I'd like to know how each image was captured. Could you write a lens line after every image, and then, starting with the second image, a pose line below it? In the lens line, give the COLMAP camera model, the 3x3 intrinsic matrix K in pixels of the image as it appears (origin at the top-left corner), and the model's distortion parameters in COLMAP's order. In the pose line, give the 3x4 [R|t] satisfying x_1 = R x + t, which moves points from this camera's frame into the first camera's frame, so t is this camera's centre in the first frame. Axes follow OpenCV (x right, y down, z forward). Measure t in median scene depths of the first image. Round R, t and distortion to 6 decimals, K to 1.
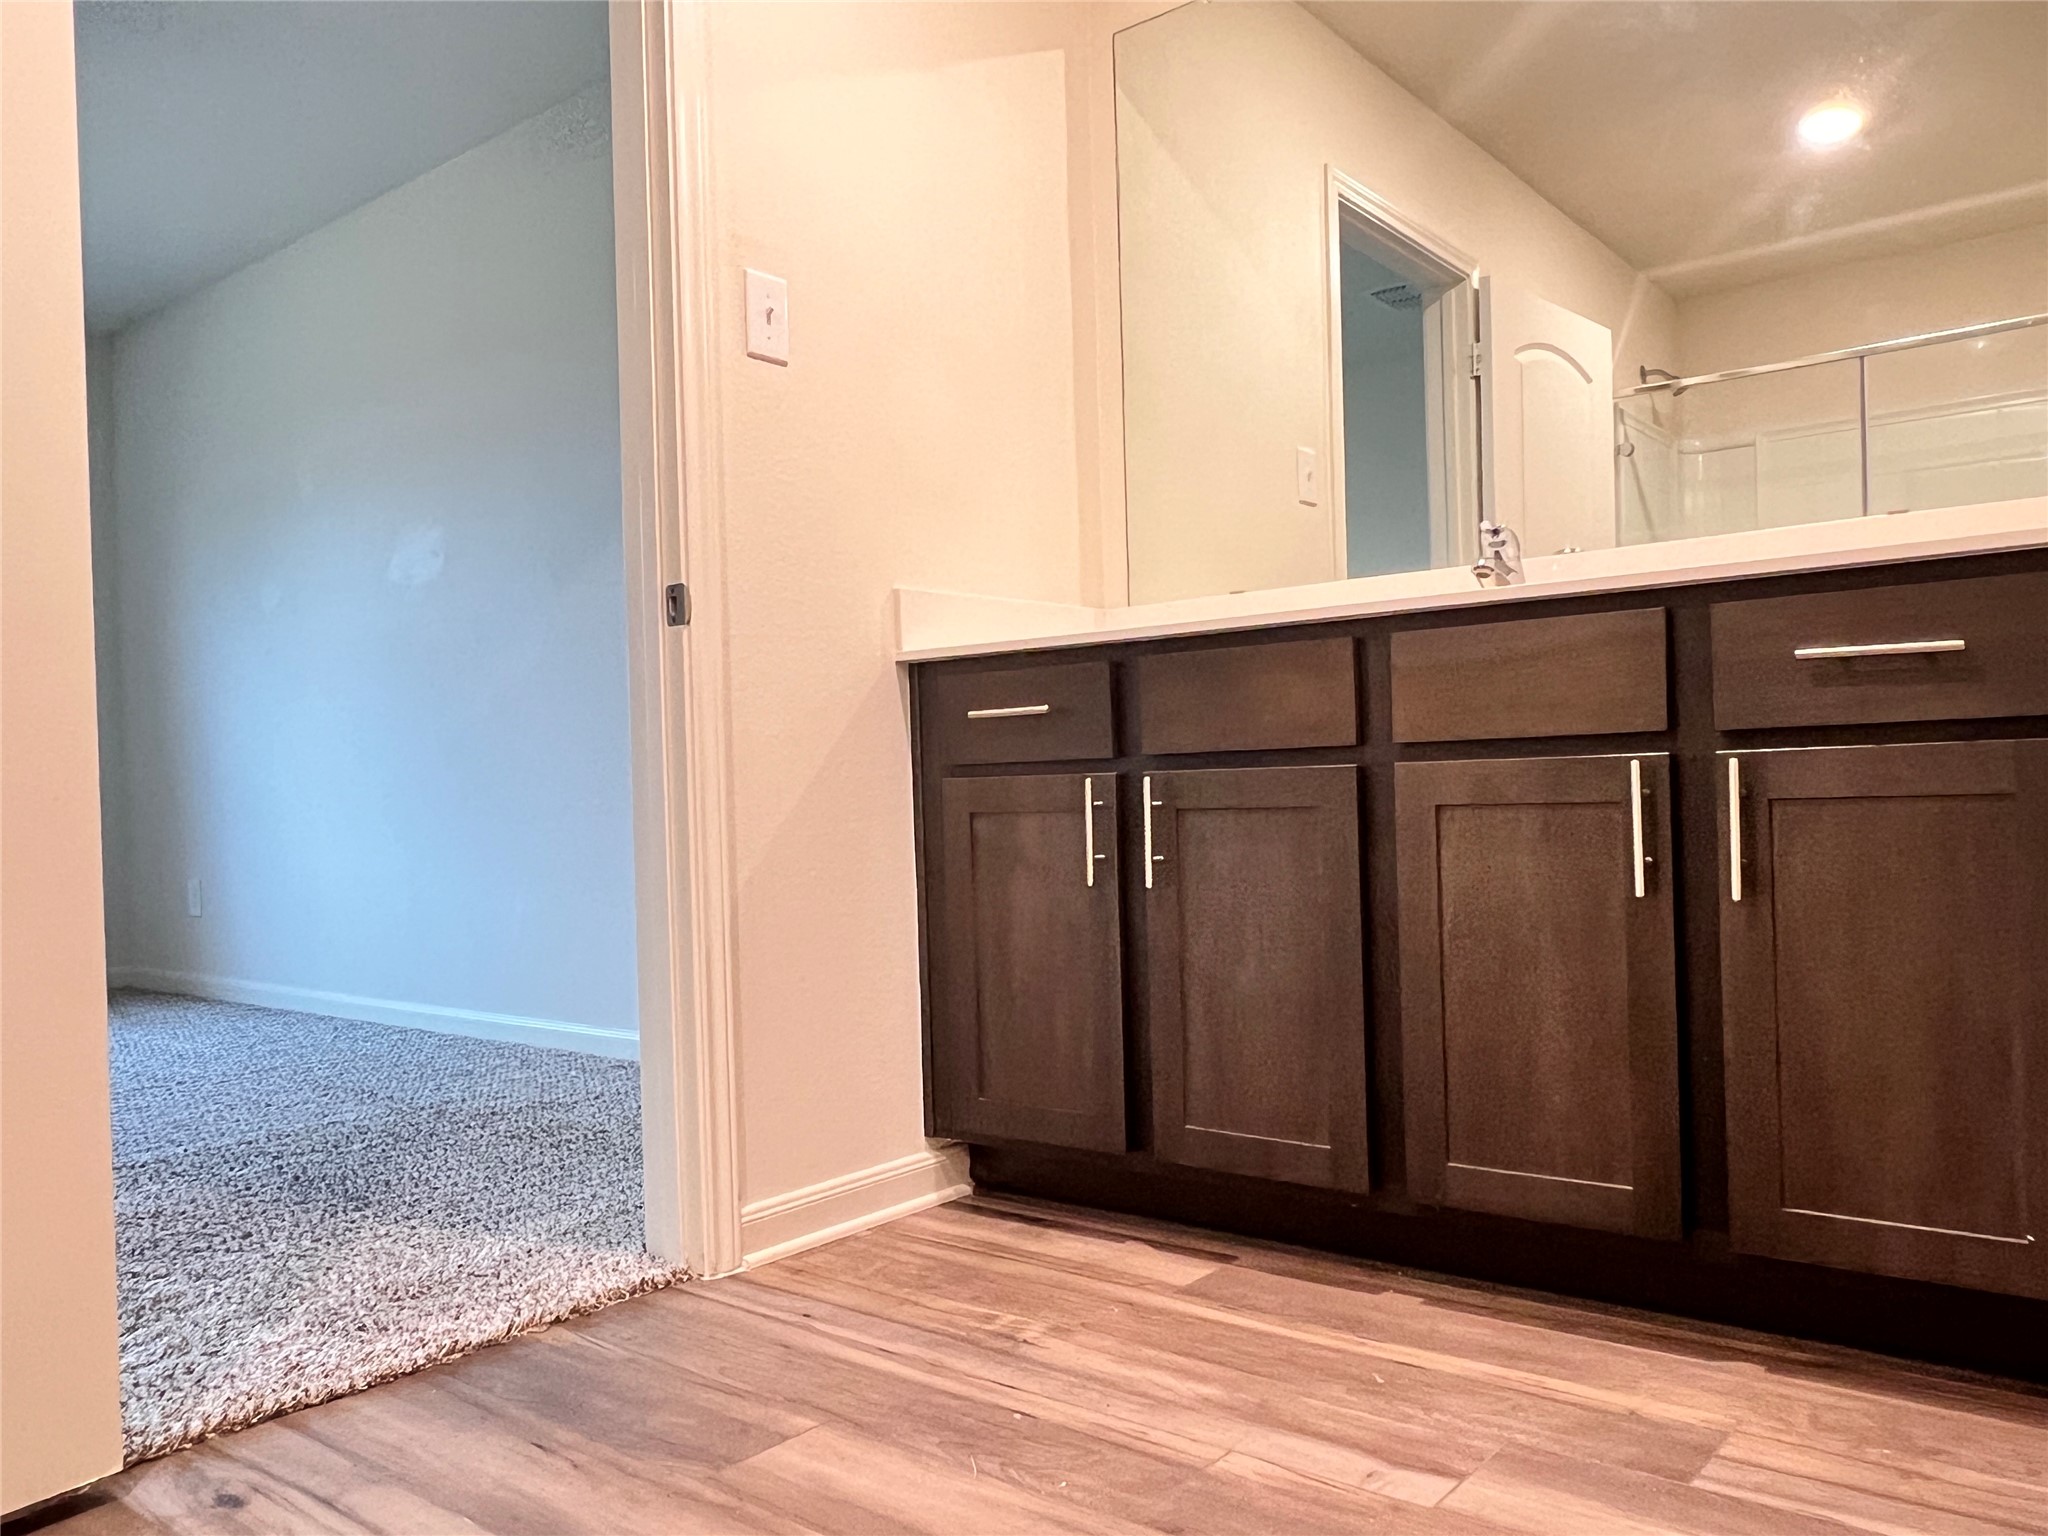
lens RADIAL K [[1549.0, 0, 1021.8], [0, 1549.0, 779.4], [0, 0, 1]] dist [-0.001366, 0.001561]
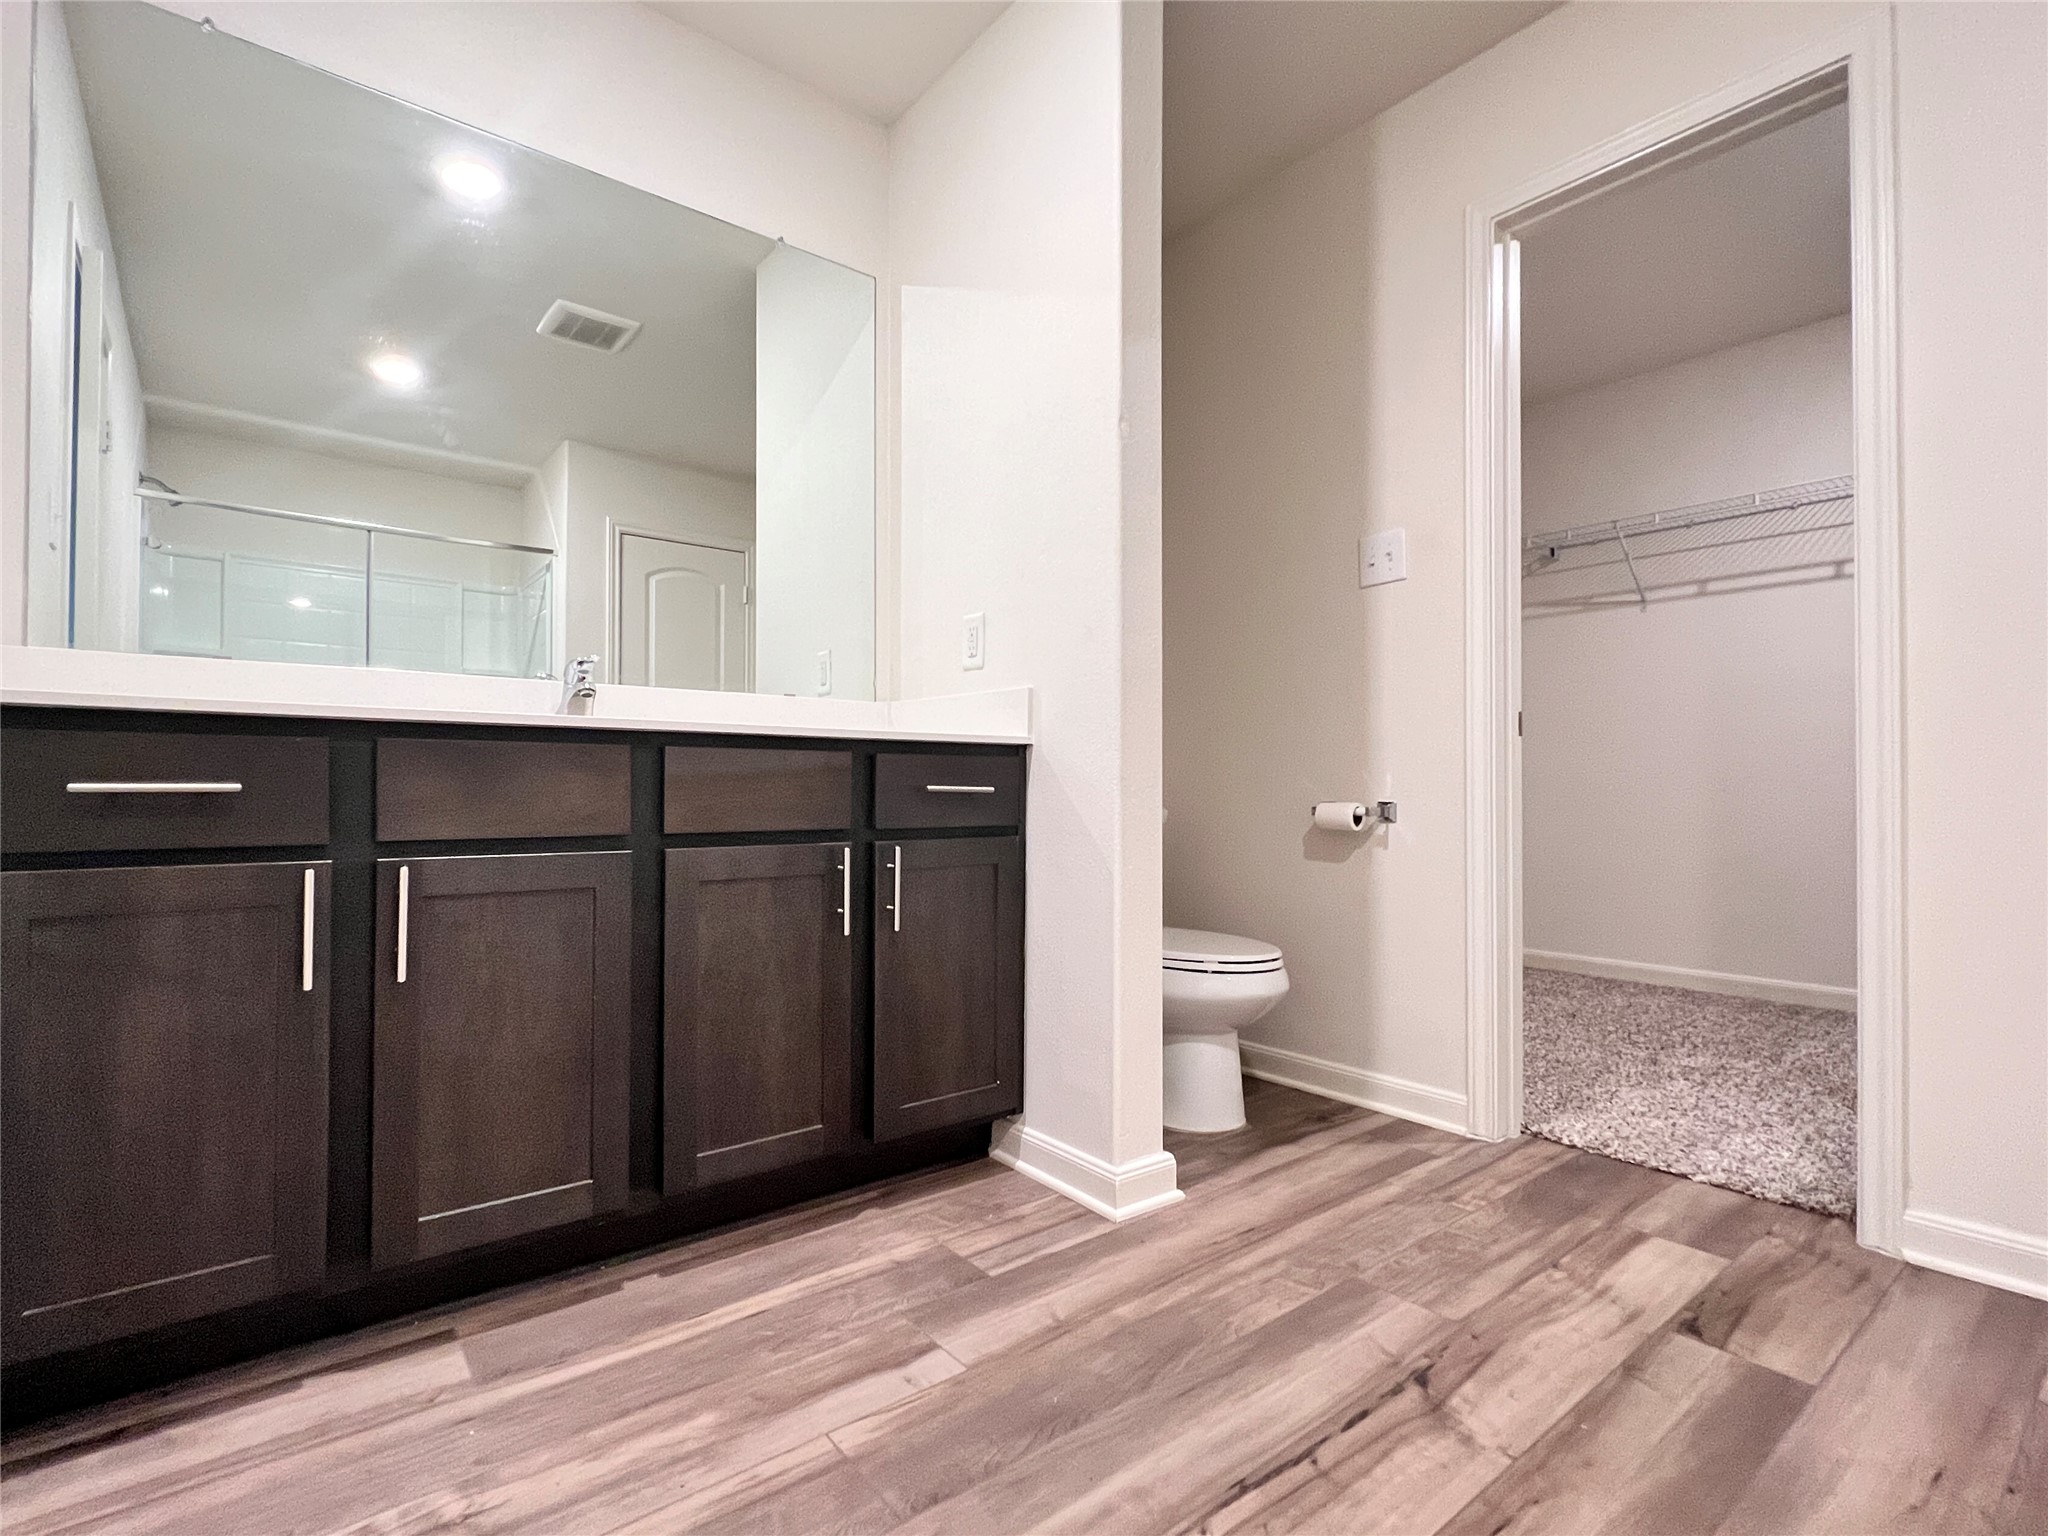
lens RADIAL K [[971.8, 0, 1024.0], [0, 971.8, 768.0], [0, 0, 1]] dist [0.001127, -0.000139]
pose [[0.210608, 0.052880, 0.976139, -0.479060], [-0.012802, 0.998599, -0.051335, -0.040172], [-0.977487, -0.001685, 0.210990, 0.547086]]
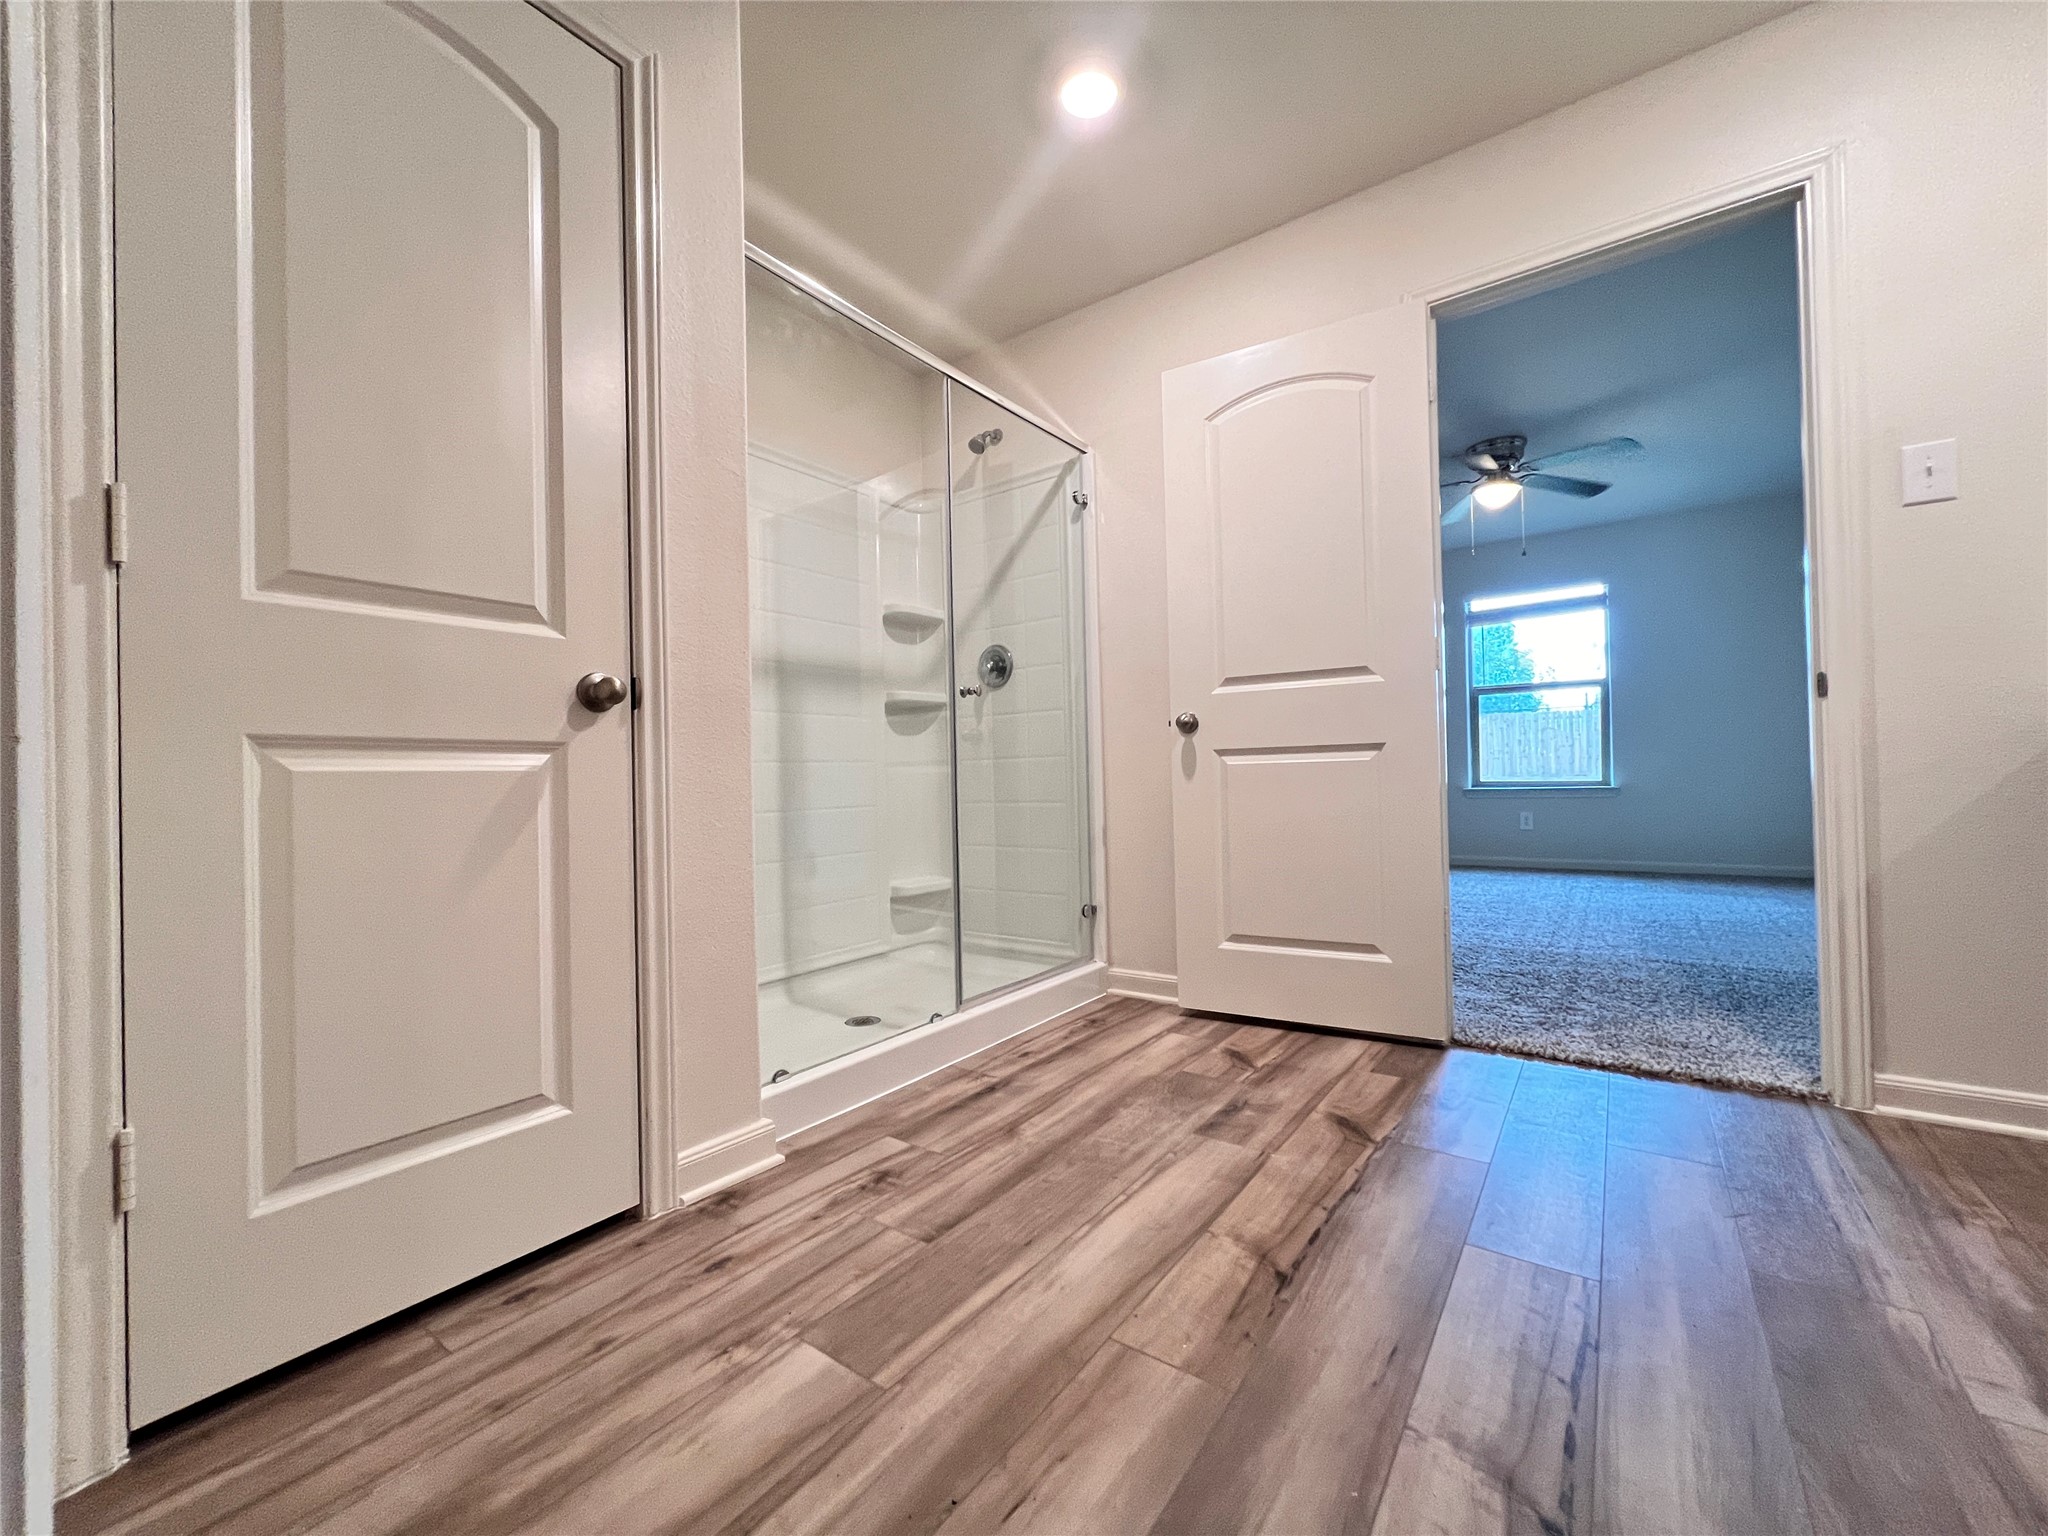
lens RADIAL K [[813.2, 0, 1025.2], [0, 813.2, 765.6], [0, 0, 1]] dist [0.000988, 0.000534]
pose [[0.054446, 0.015324, -0.998399, 0.646660], [0.024213, 0.999568, 0.016662, -0.070497], [0.998223, -0.025082, 0.054051, 0.136029]]
